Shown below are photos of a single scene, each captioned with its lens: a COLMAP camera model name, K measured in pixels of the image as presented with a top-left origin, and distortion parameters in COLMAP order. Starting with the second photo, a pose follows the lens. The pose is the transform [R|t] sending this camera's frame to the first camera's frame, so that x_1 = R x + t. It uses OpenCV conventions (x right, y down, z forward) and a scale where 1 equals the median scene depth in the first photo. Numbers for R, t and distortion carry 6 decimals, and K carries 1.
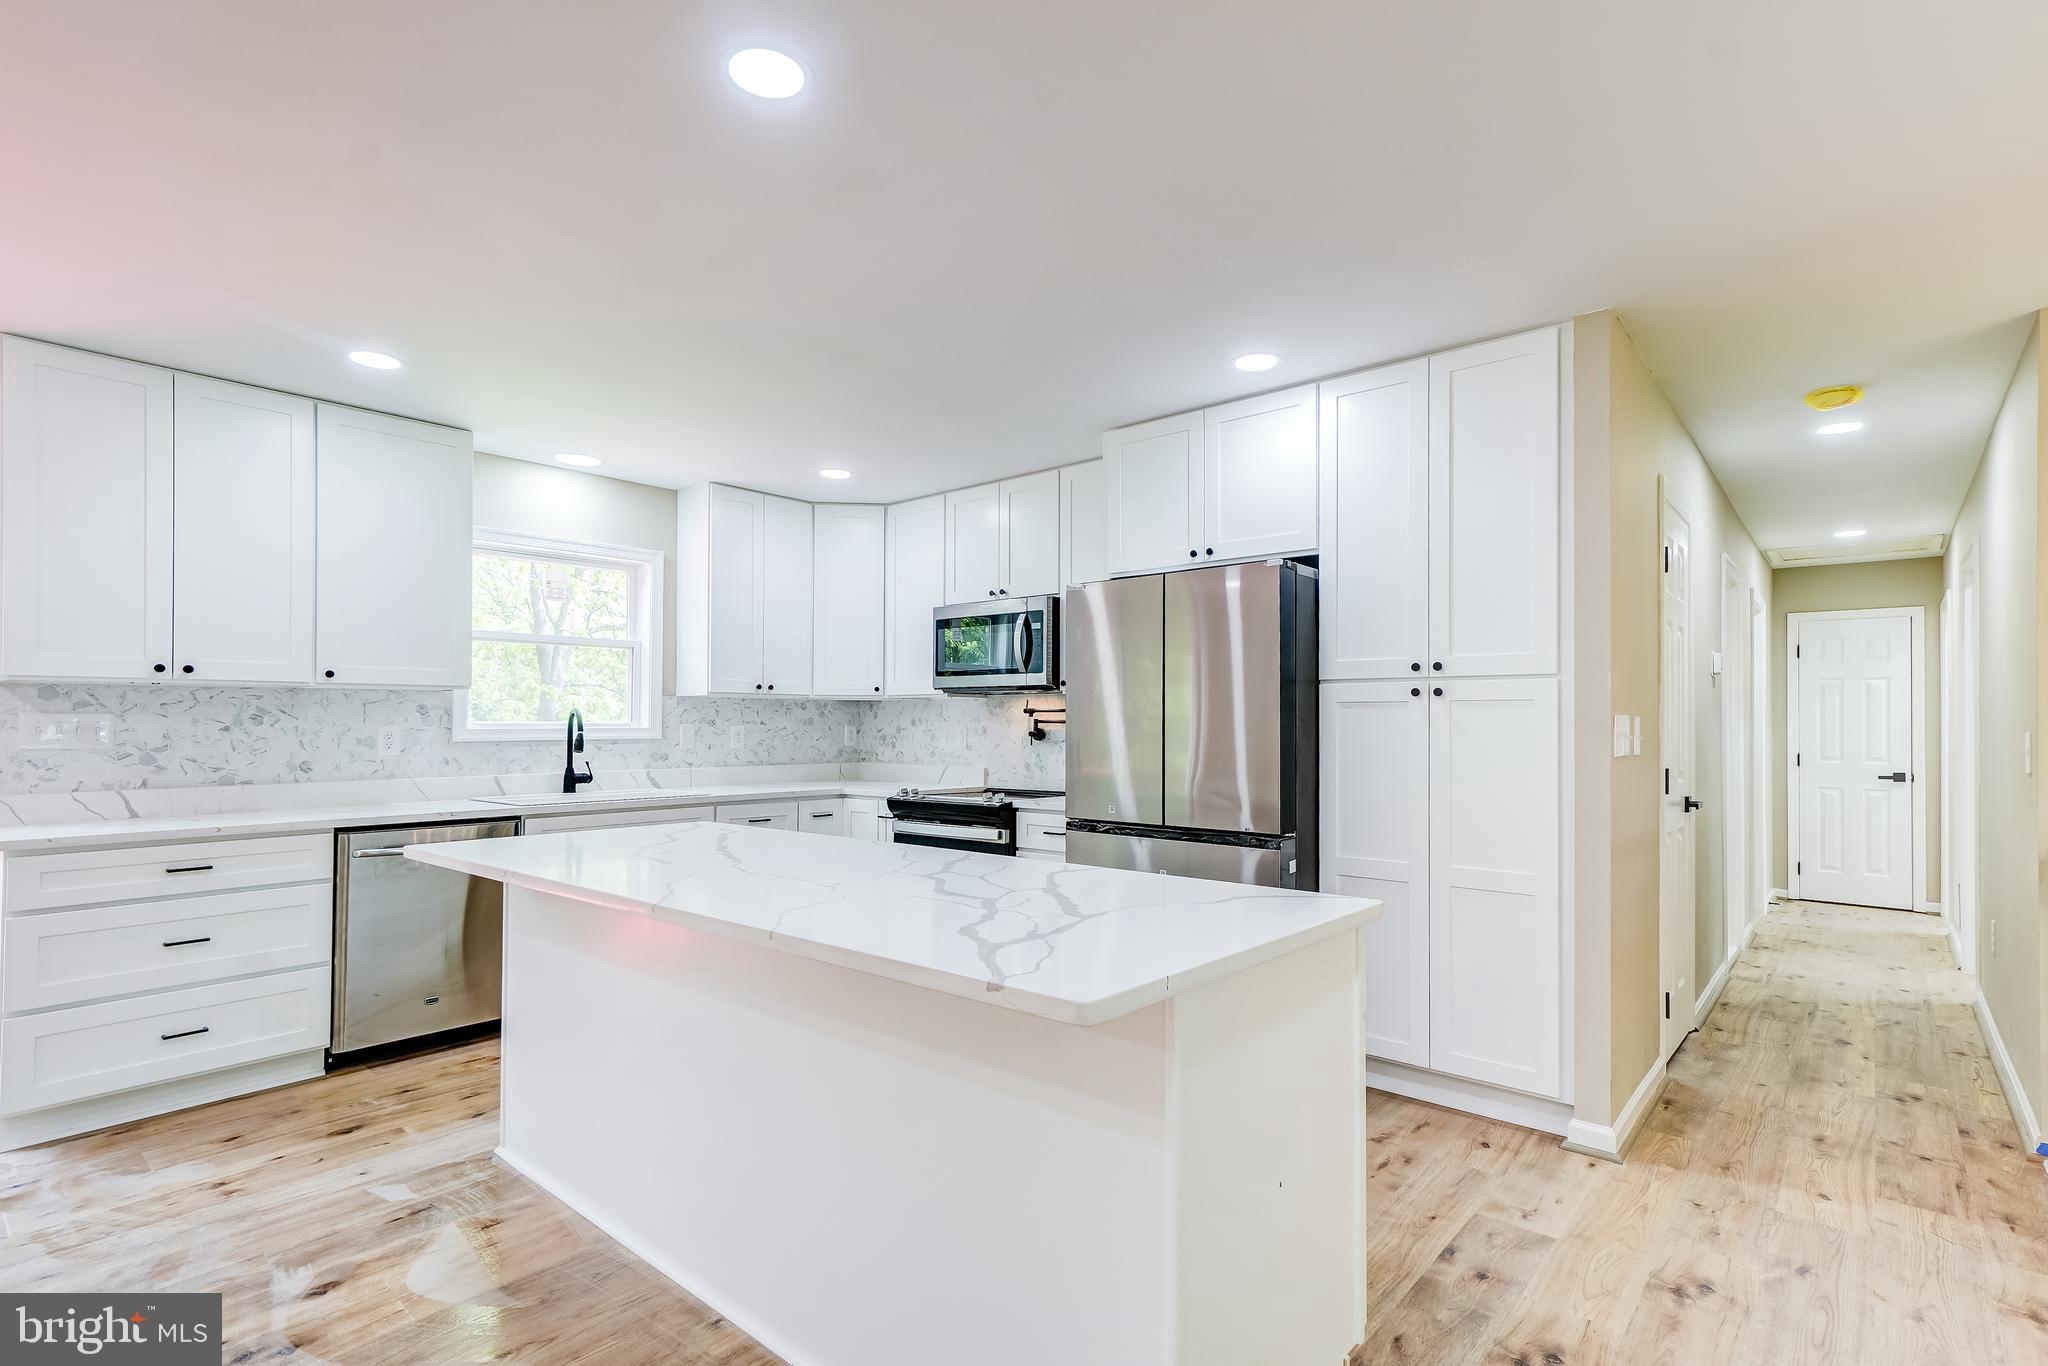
lens RADIAL K [[980.7, 0, 1040.2], [0, 980.7, 707.3], [0, 0, 1]] dist [0.031015, 0.000793]
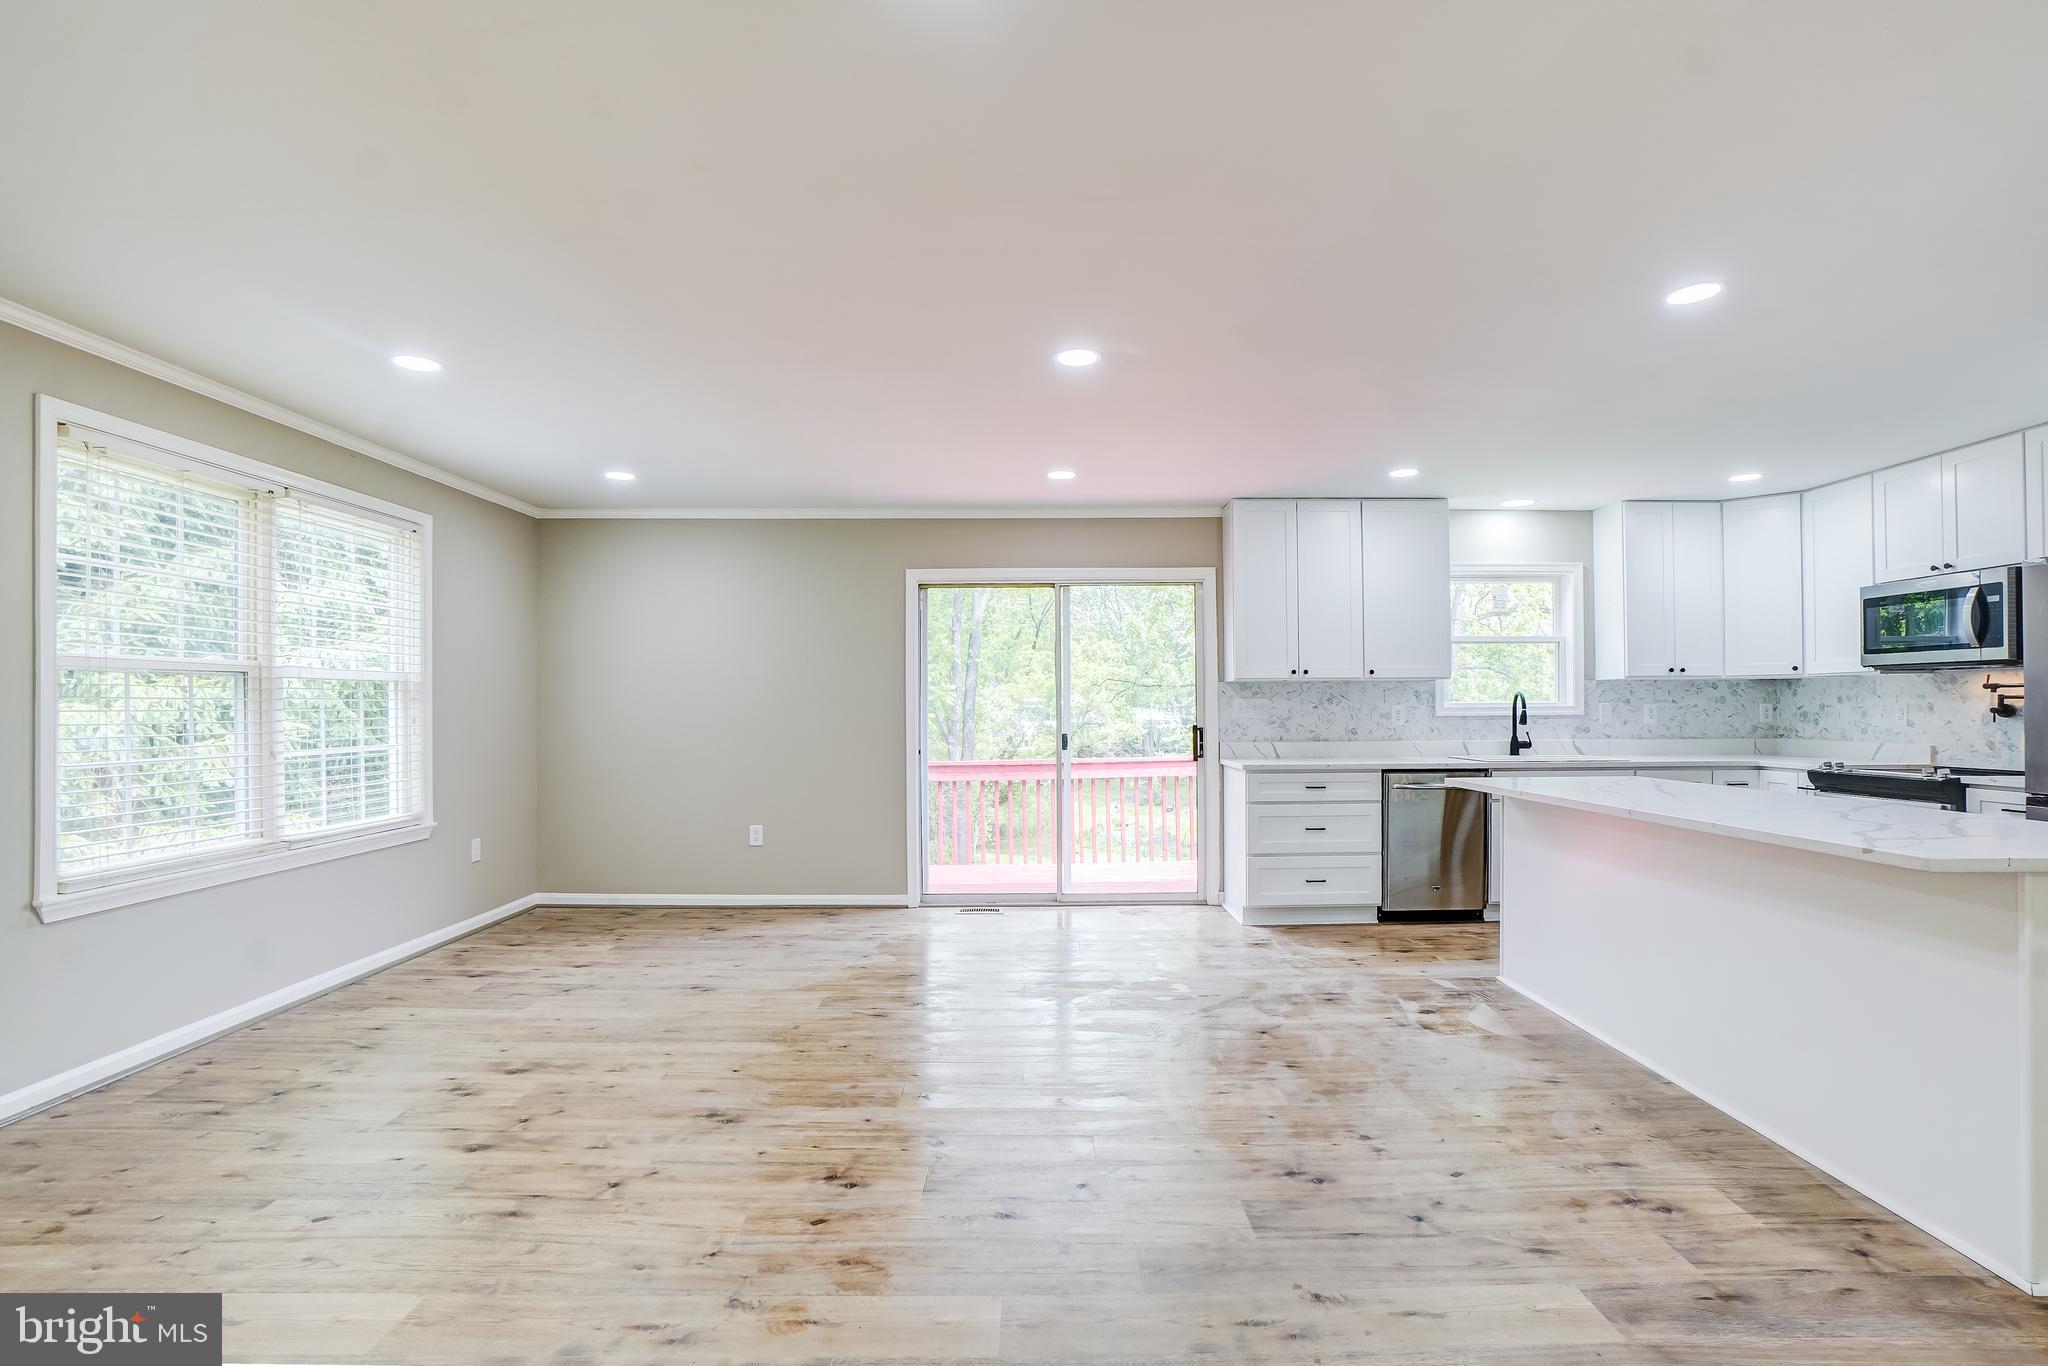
lens RADIAL K [[978.5, 0, 1022.6], [0, 978.5, 694.1], [0, 0, 1]] dist [-0.074259, 0.027922]
pose [[0.653567, -0.013575, -0.756747, 0.065650], [0.017491, 0.999843, -0.002829, -0.002841], [0.756667, -0.011388, 0.653701, -0.335934]]
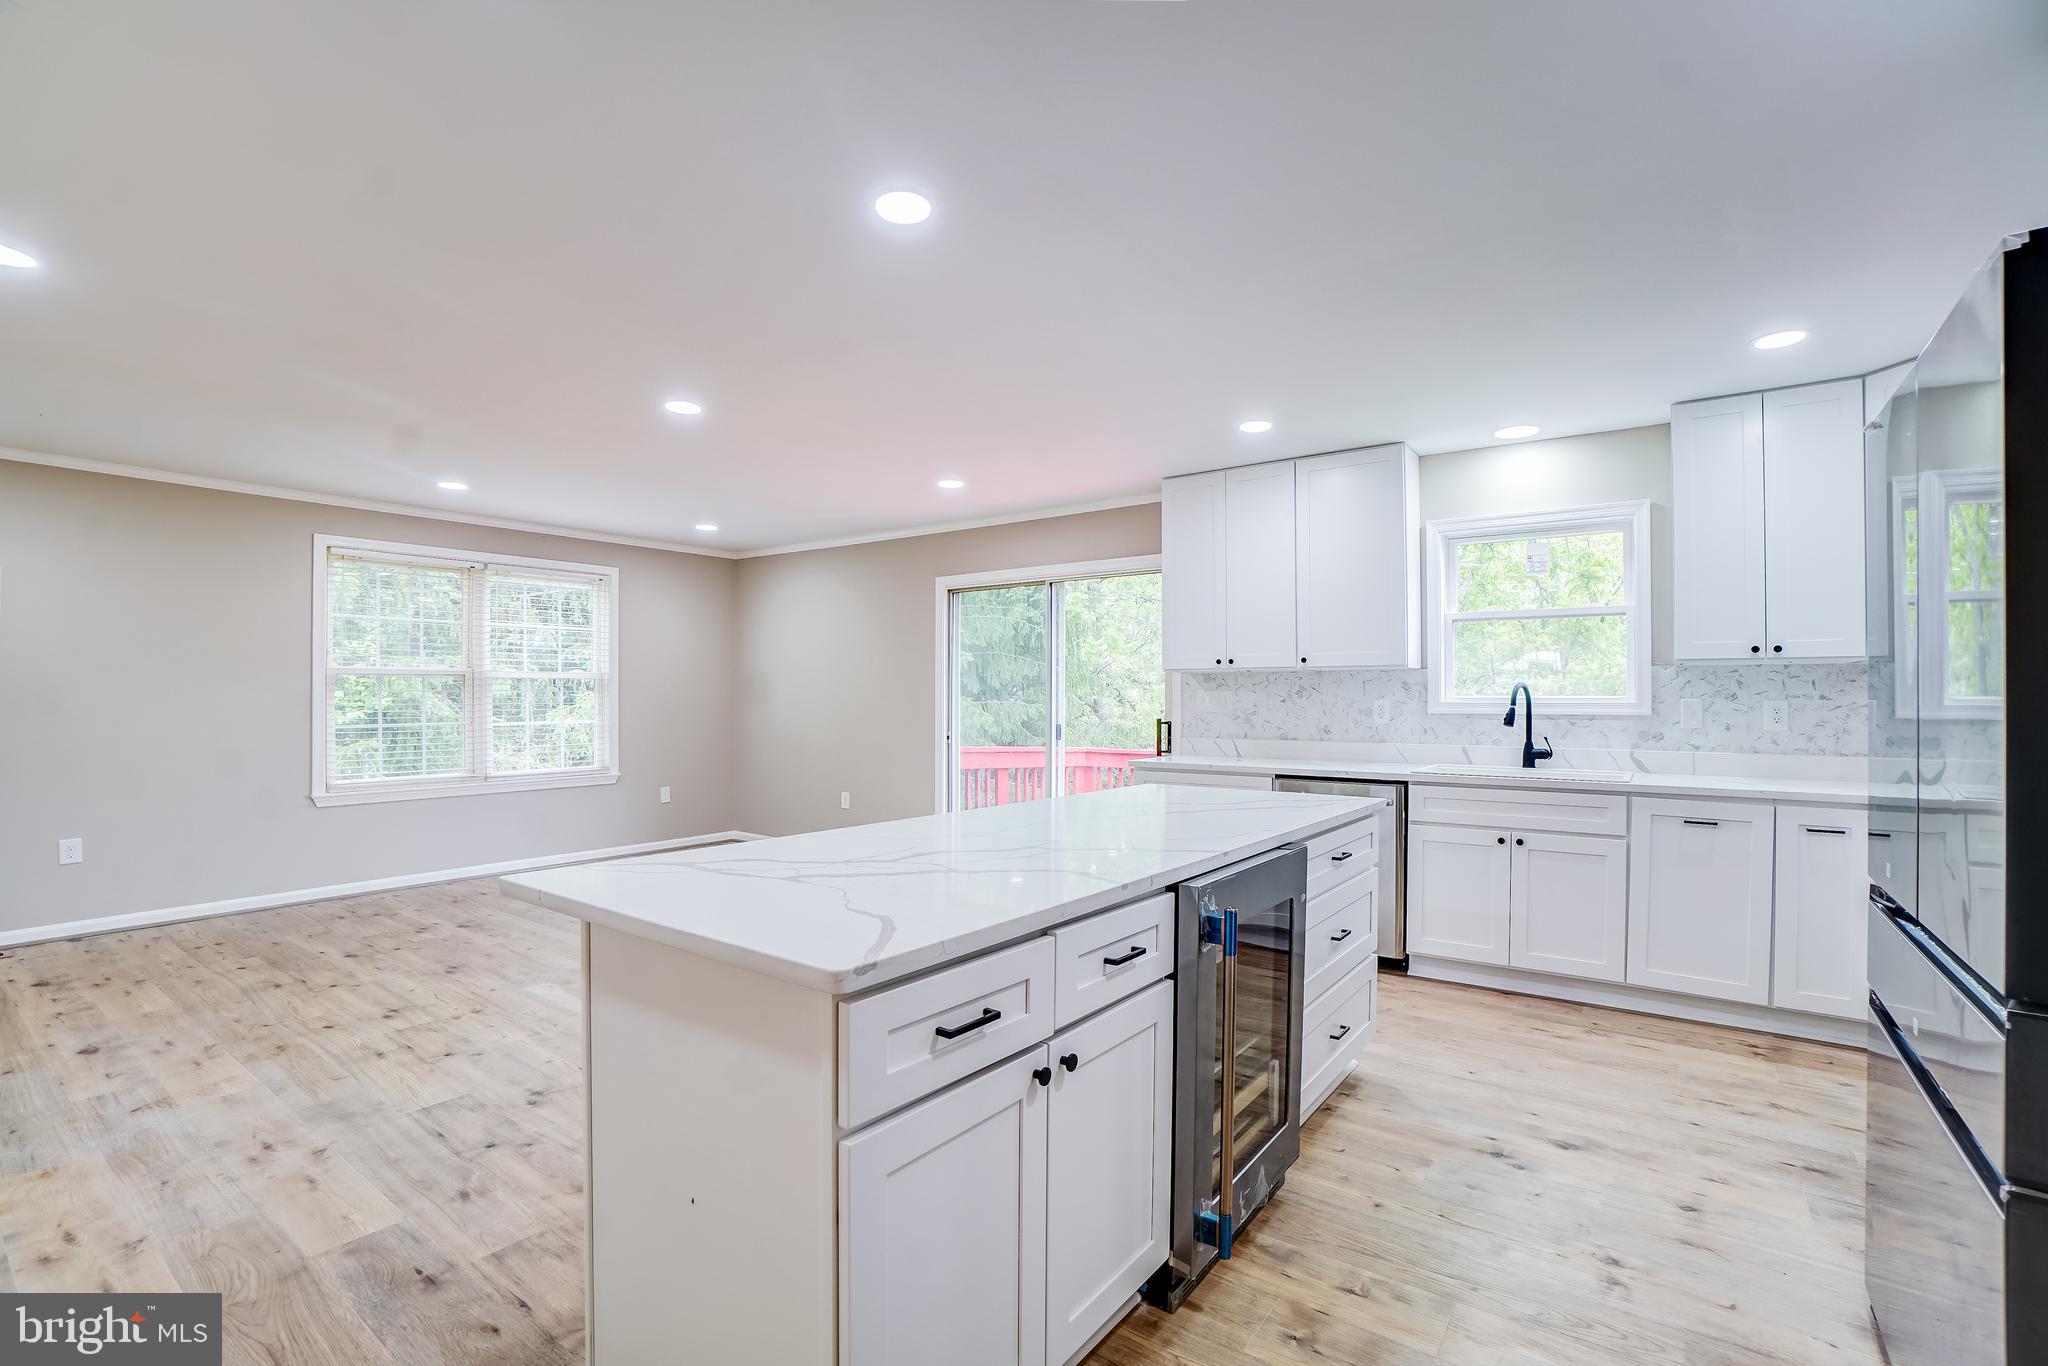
lens RADIAL K [[917.0, 0, 1036.6], [0, 917.0, 694.7], [0, 0, 1]] dist [-0.062183, 0.019574]
pose [[0.084288, -0.004904, -0.996429, 0.385135], [0.013099, 0.999907, -0.003813, 0.010814], [0.996355, -0.012731, 0.084344, 0.442489]]
